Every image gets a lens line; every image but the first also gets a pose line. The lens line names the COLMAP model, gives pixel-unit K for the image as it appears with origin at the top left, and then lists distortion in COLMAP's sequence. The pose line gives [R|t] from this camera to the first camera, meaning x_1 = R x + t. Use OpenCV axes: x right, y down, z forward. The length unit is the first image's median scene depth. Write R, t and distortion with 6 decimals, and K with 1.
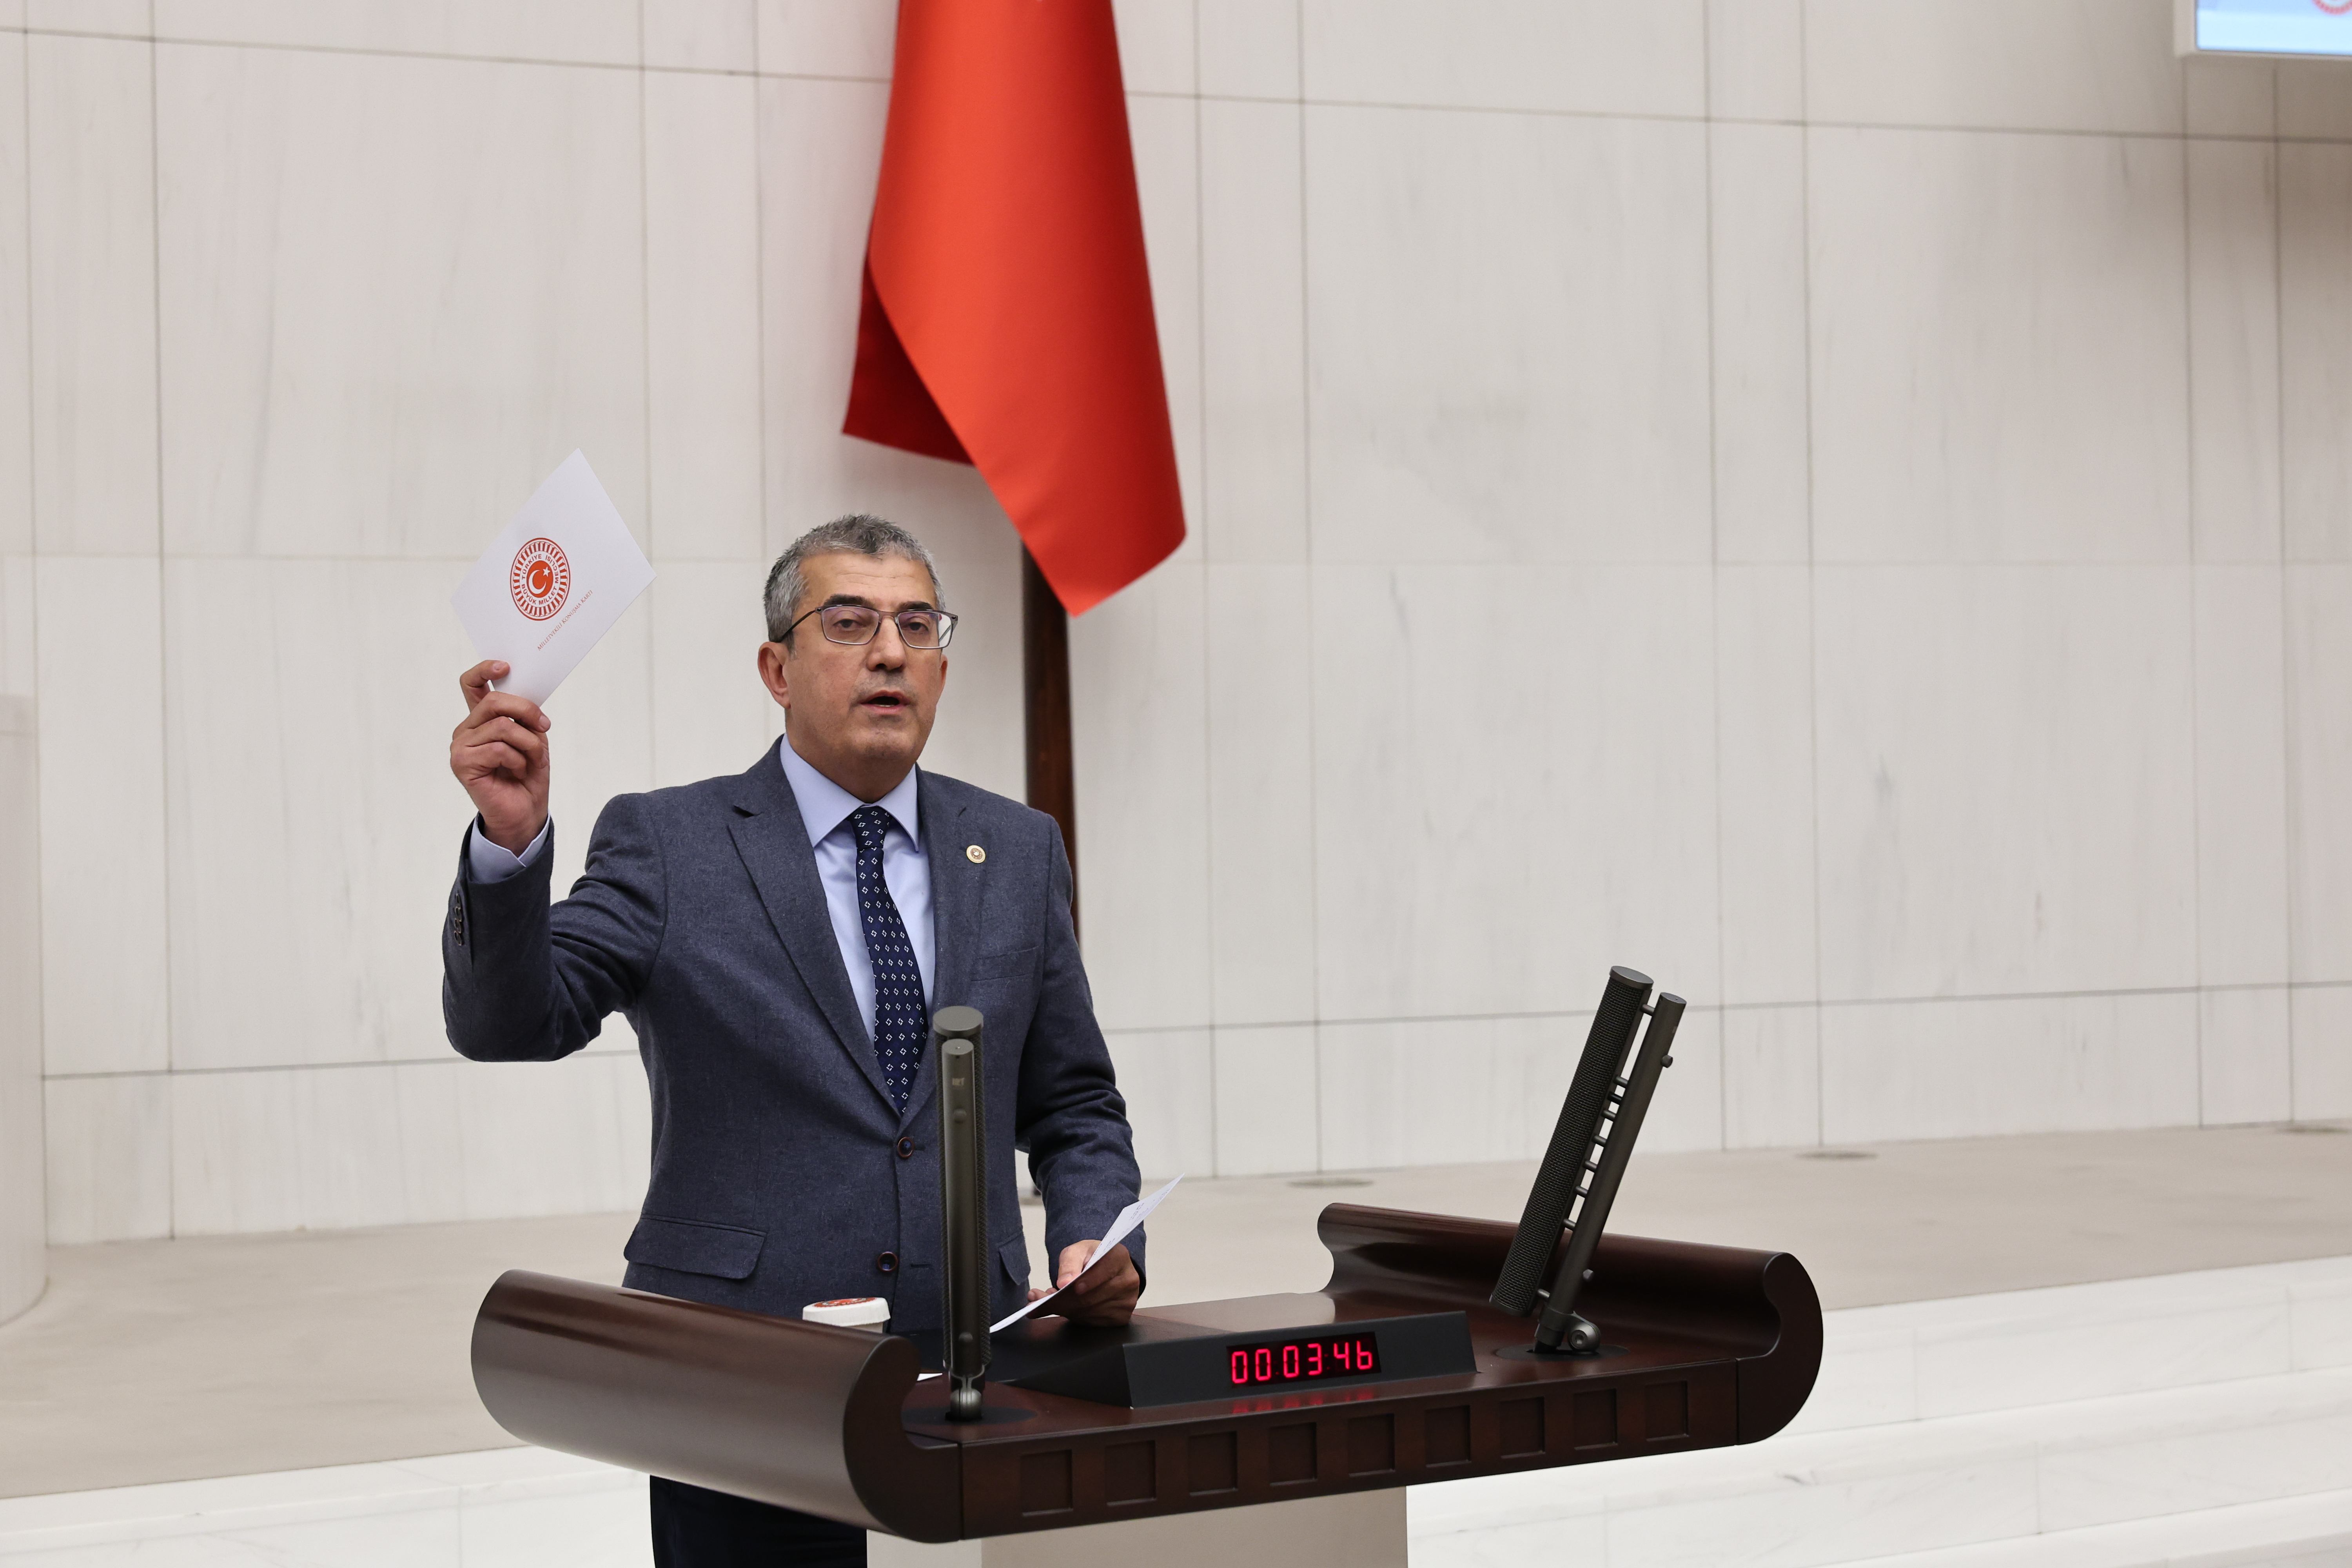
lens RADIAL K [[4602.7, 0, 1176.0], [0, 4602.7, 784.0], [0, 0, 1]] dist [0.048955, -0.189892]
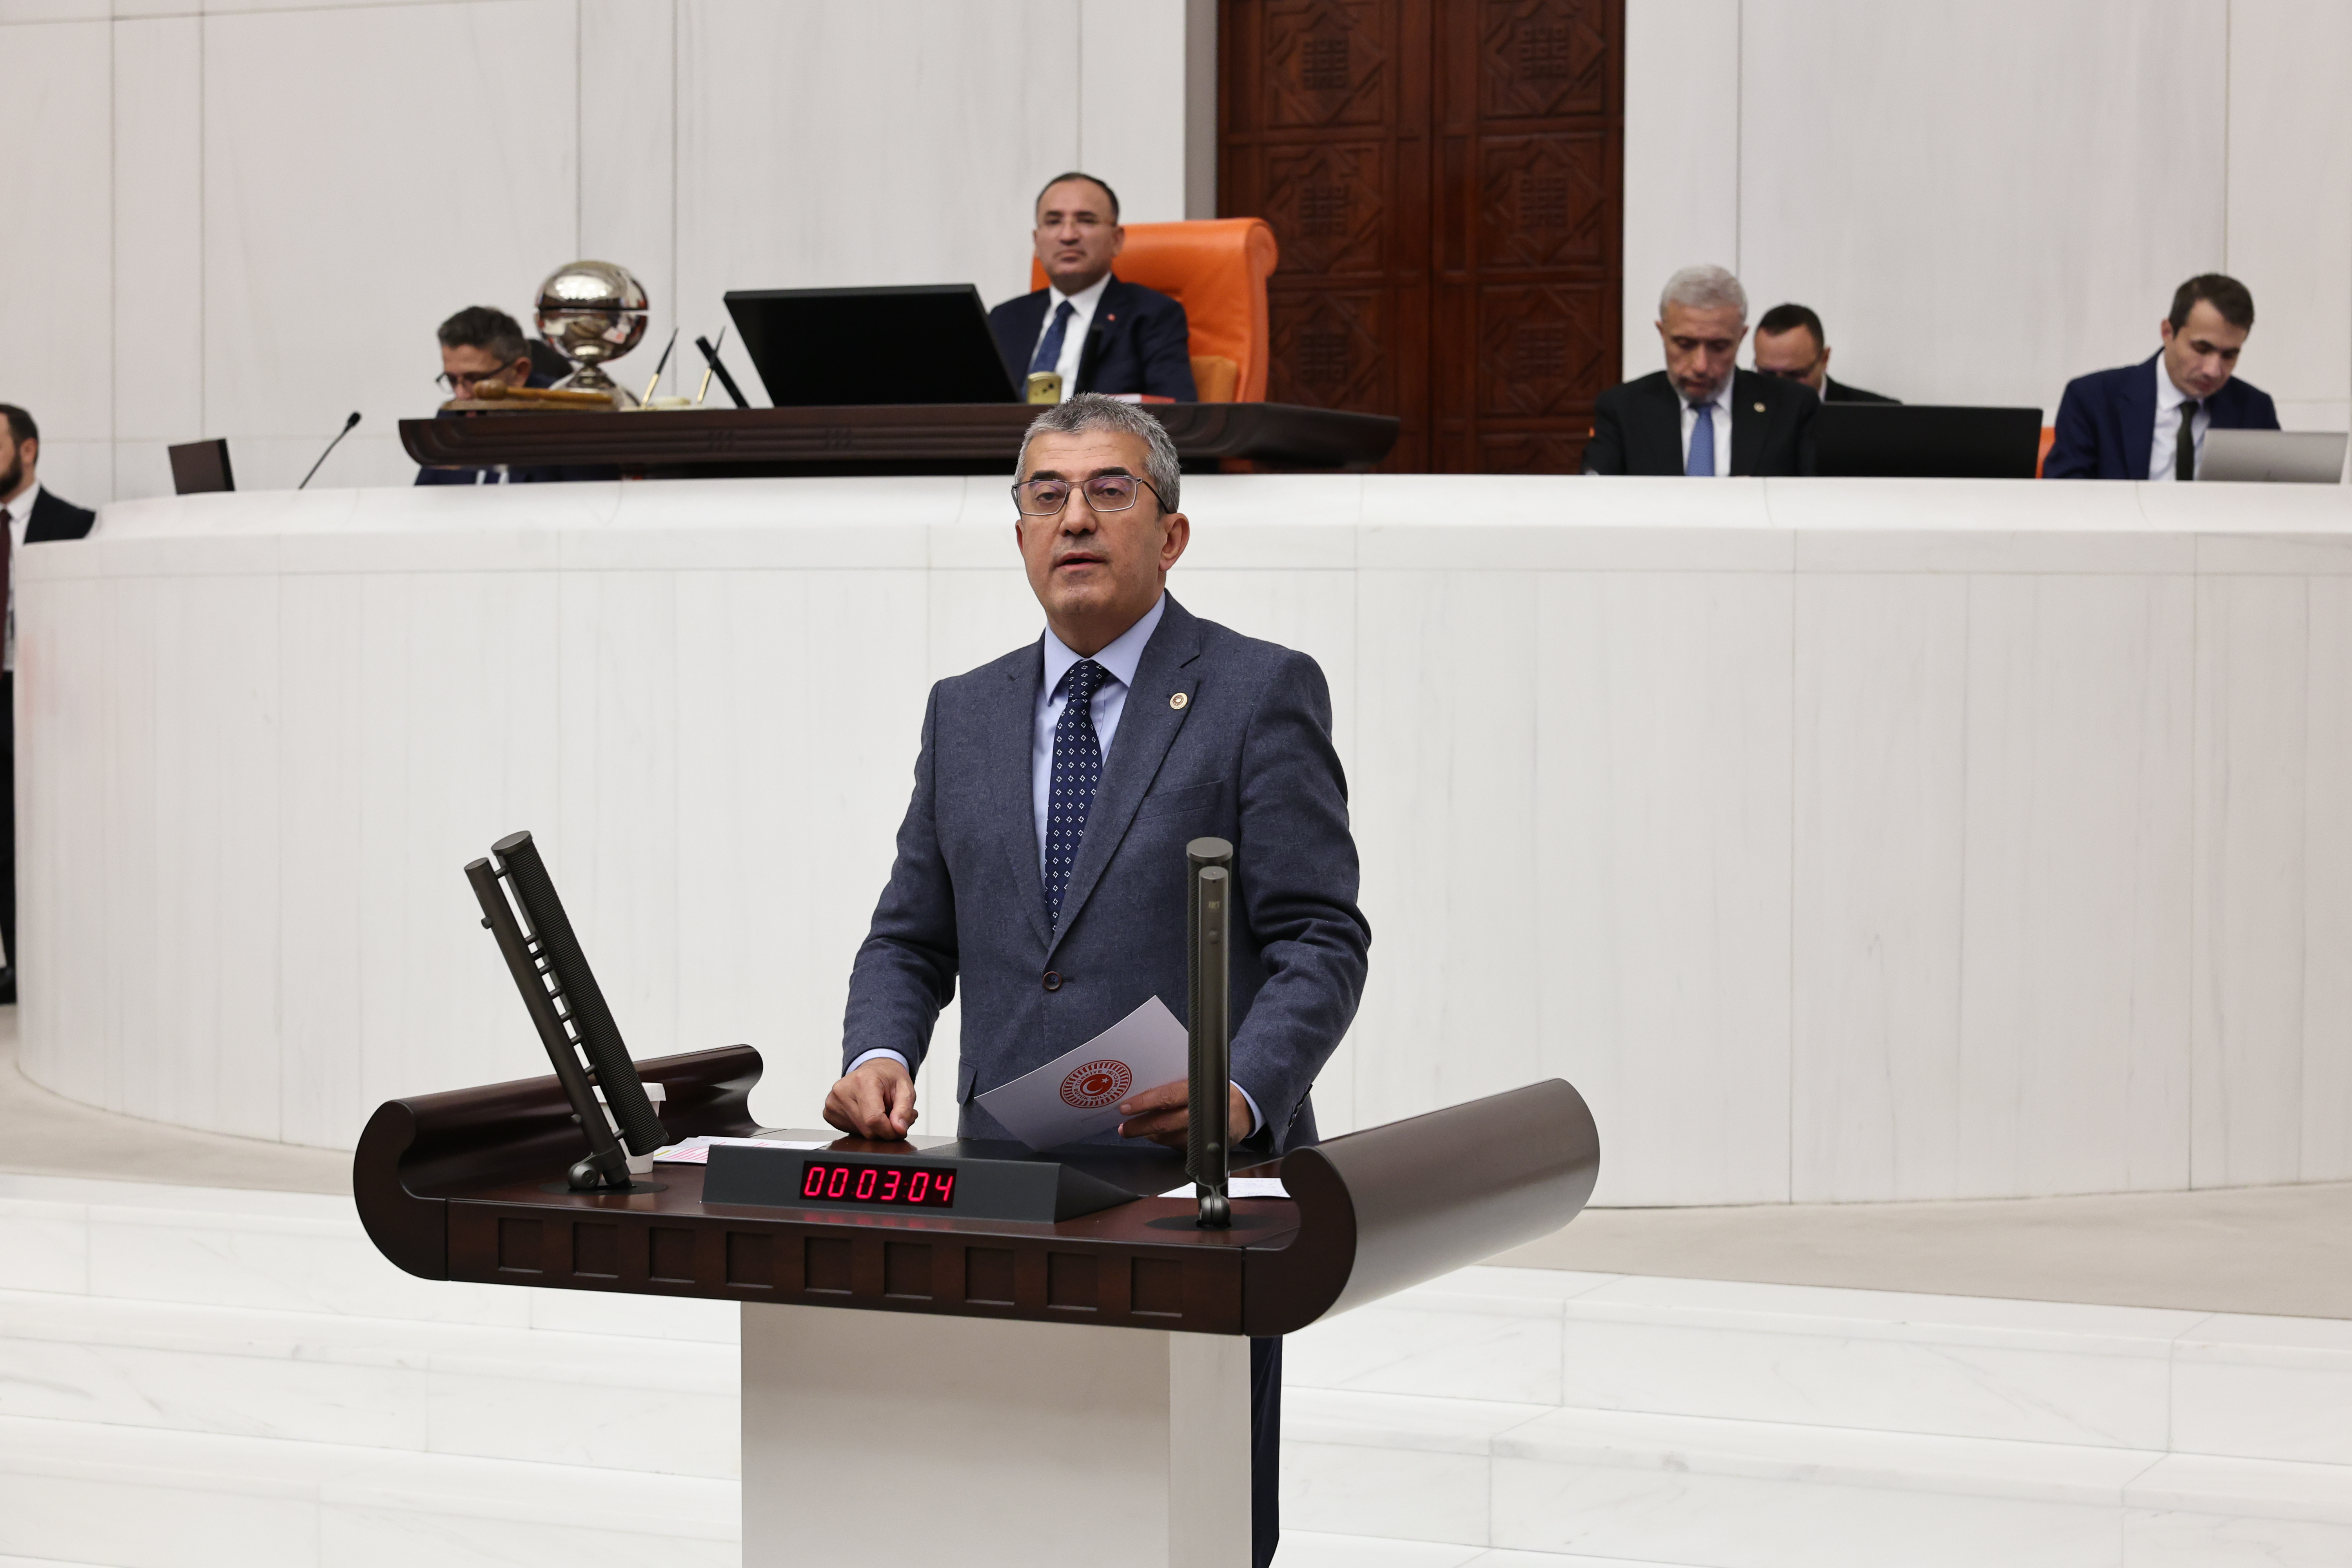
lens RADIAL K [[4627.1, 0, 1225.6], [0, 4627.1, 780.0], [0, 0, 1]] dist [0.052100, -0.149829]
pose [[0.534501, 0.044333, -0.844004, 0.395293], [-0.013858, 0.998949, 0.043695, -0.006018], [0.845054, -0.011659, 0.534553, 0.202557]]
